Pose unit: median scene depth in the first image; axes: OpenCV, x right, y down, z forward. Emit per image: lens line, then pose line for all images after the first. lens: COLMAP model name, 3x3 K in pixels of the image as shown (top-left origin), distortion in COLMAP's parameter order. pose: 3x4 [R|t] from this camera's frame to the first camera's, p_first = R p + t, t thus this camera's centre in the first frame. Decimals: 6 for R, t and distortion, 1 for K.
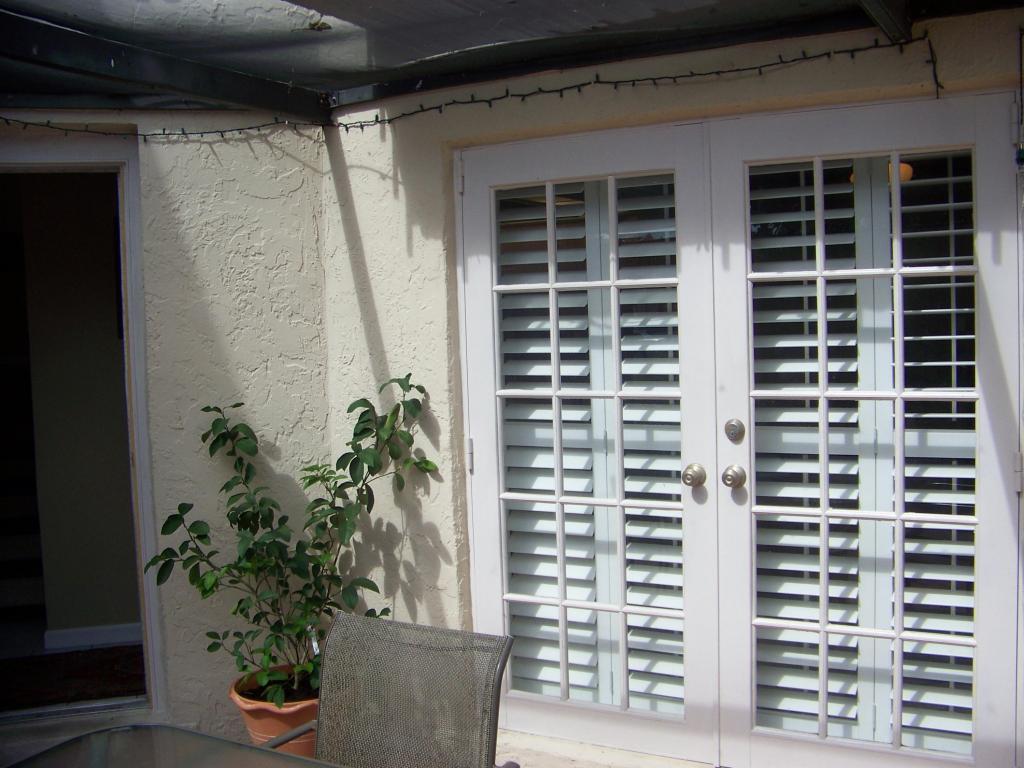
lens RADIAL K [[1110.1, 0, 516.2], [0, 1110.1, 396.7], [0, 0, 1]] dist [-0.282482, 0.445889]
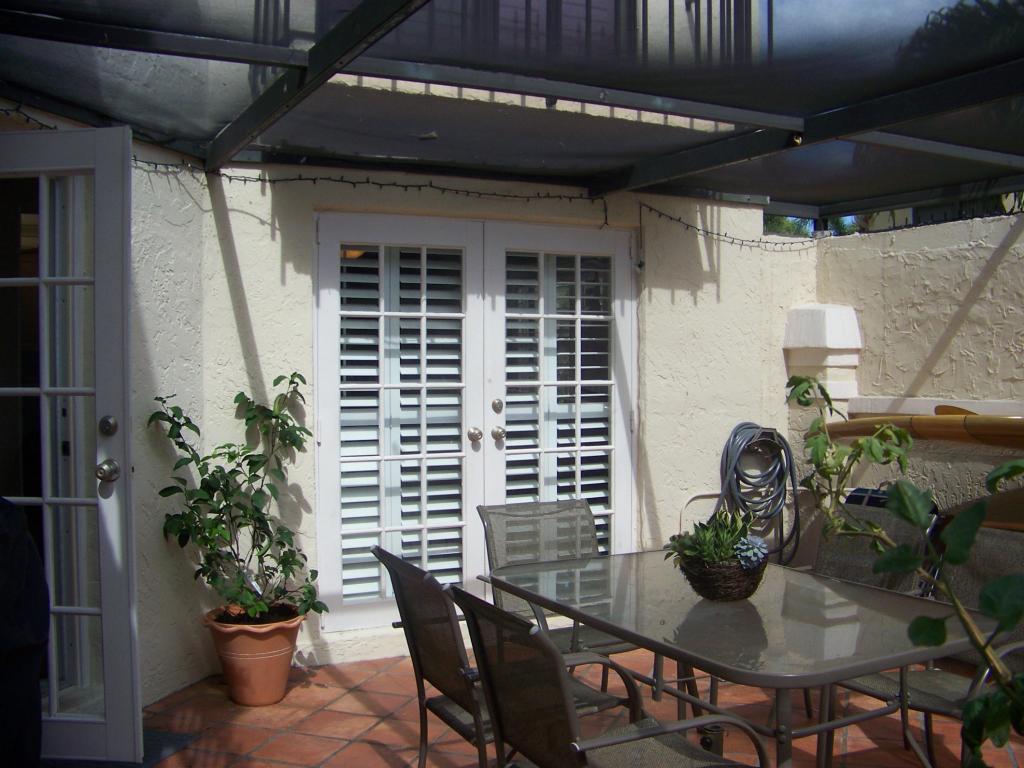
lens RADIAL K [[1110.1, 0, 516.2], [0, 1110.1, 396.7], [0, 0, 1]] dist [-0.282482, 0.445889]
pose [[0.530103, 0.001224, 0.847932, -1.079640], [0.041941, 0.998737, -0.027662, 0.057263], [-0.846895, 0.050226, 0.529383, 0.063287]]
